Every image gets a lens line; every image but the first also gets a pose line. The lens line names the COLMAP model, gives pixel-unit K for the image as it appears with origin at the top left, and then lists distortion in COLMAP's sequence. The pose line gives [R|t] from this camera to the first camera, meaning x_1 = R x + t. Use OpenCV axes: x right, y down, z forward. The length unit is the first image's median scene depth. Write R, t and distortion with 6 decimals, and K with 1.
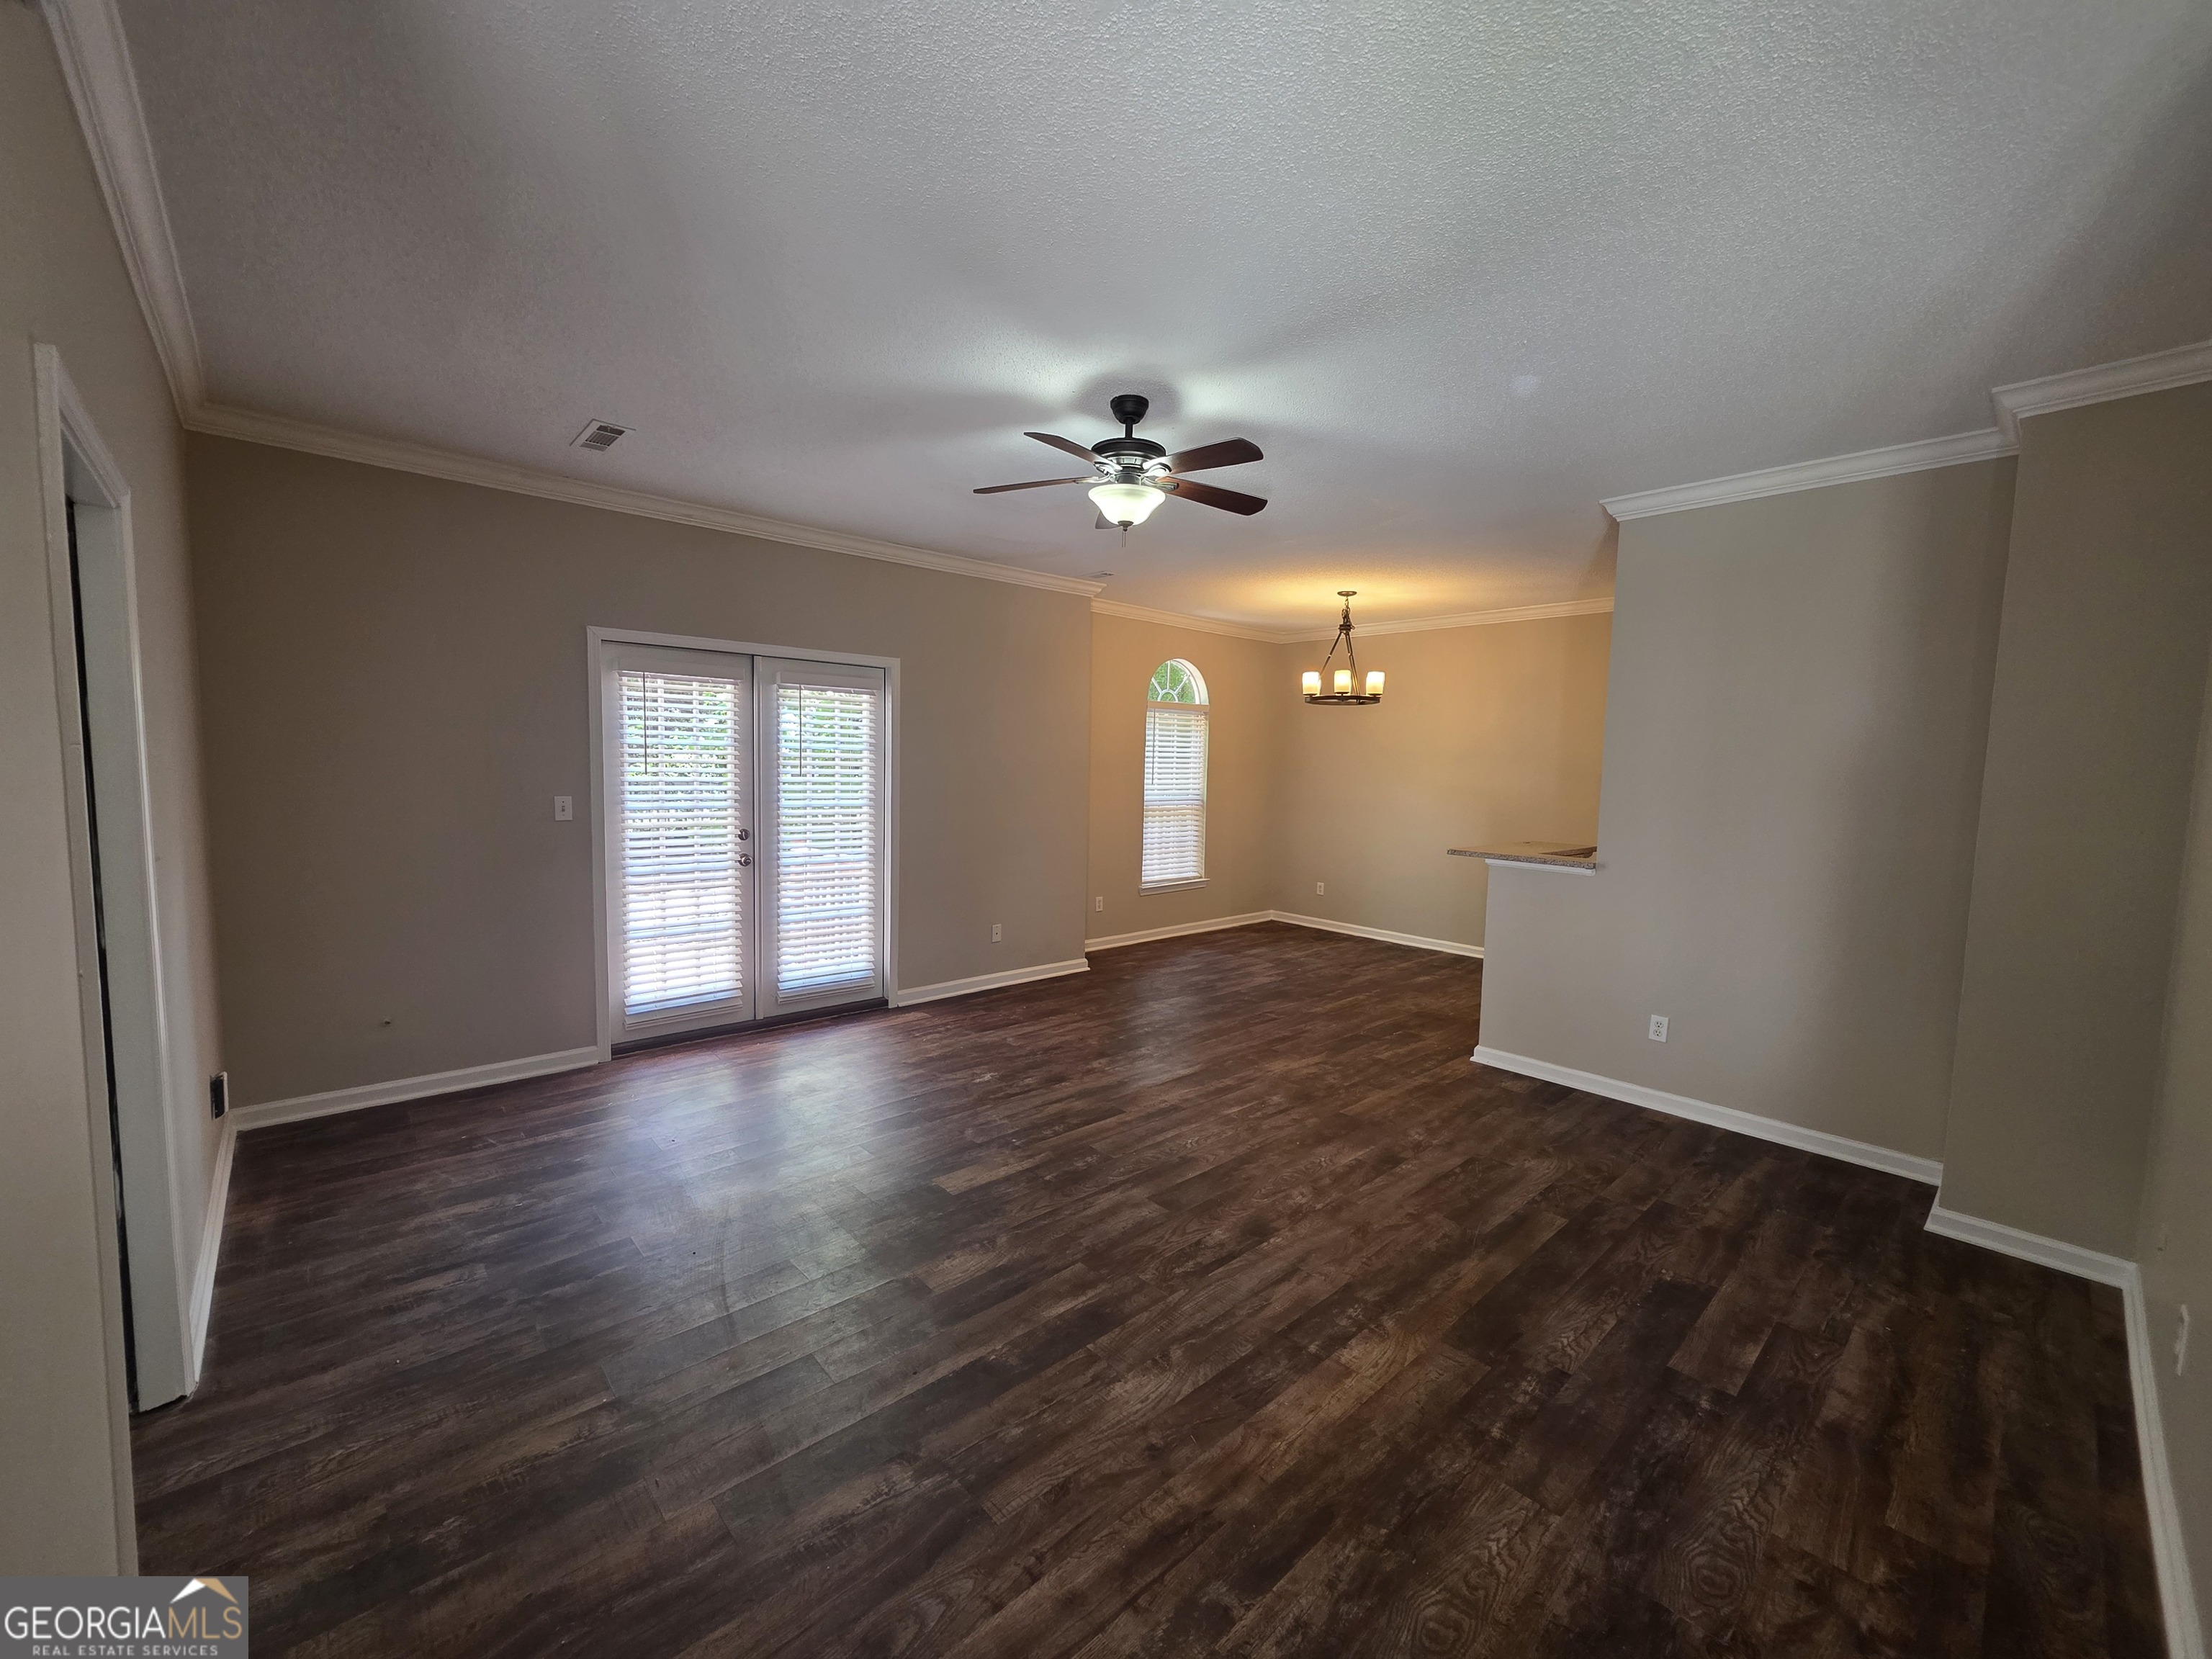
lens RADIAL K [[879.5, 0, 1108.6], [0, 879.5, 828.5], [0, 0, 1]] dist [0.000177, 0.000132]
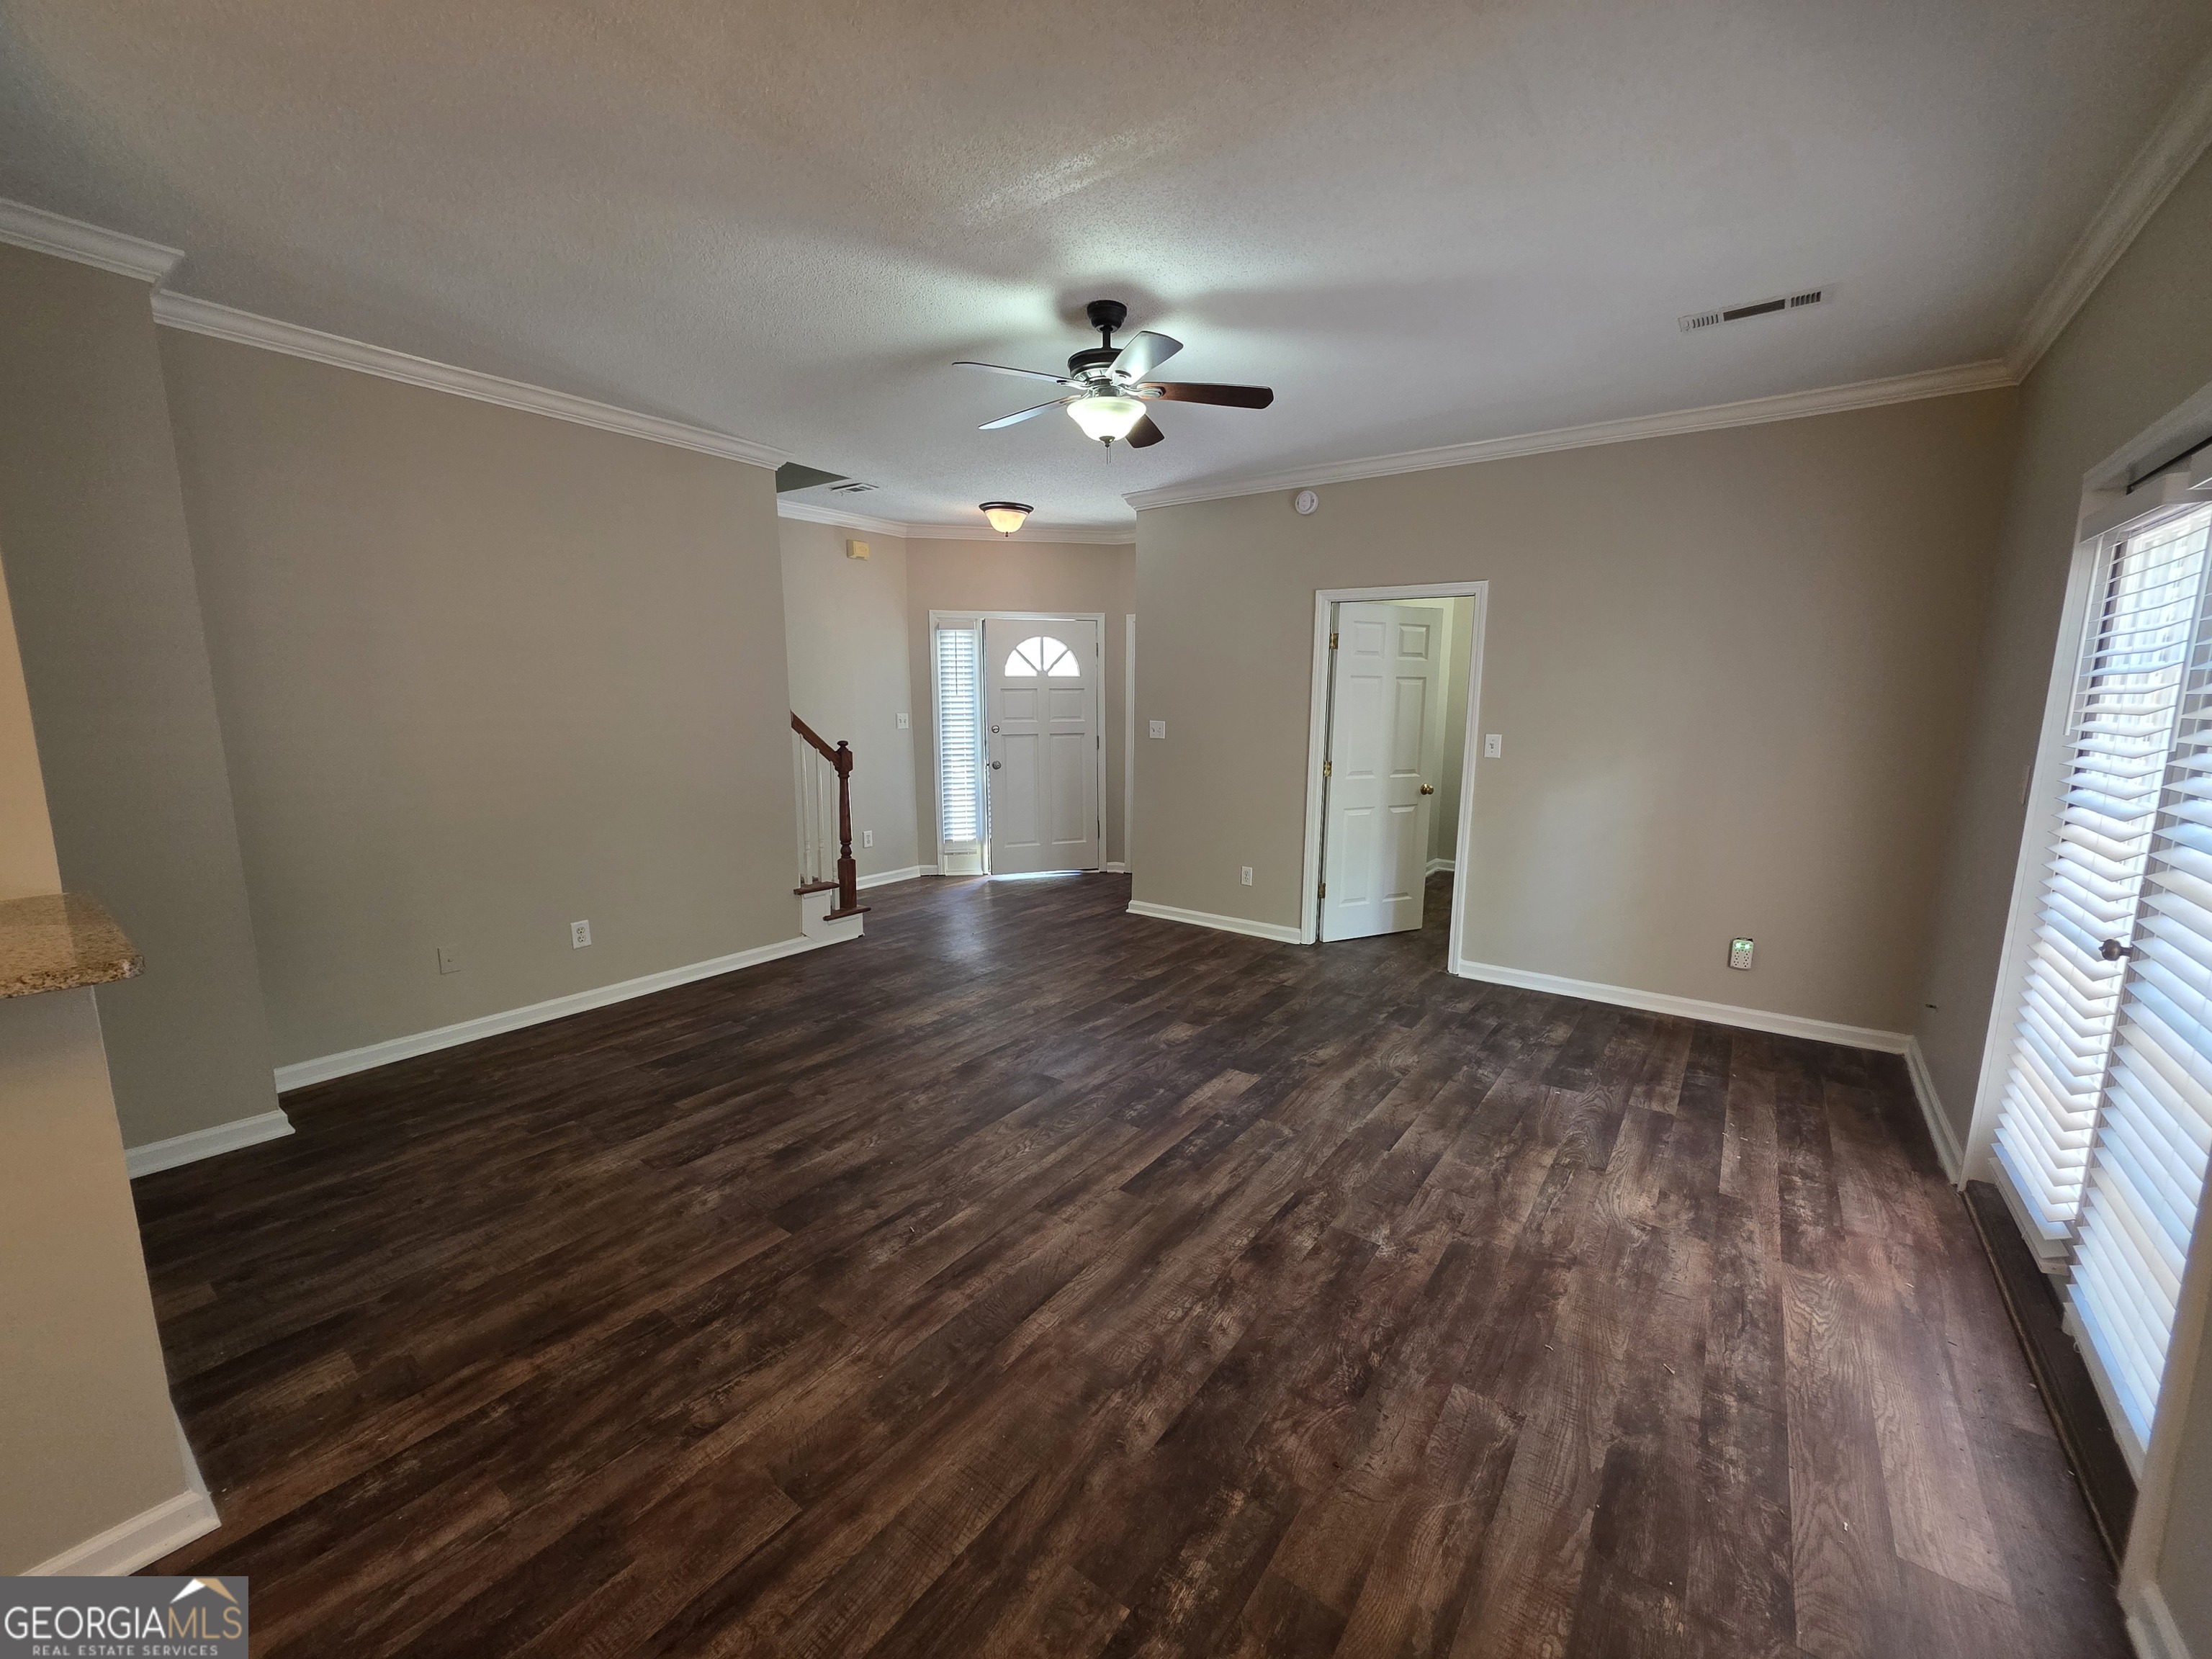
lens RADIAL K [[879.5, 0, 1116.0], [0, 879.5, 832.5], [0, 0, 1]] dist [0.000177, 0.000132]
pose [[-0.978547, 0.004011, -0.205985, 0.181471], [-0.043621, 0.973110, 0.226175, -0.124011], [0.201353, 0.230308, -0.952058, 1.756706]]
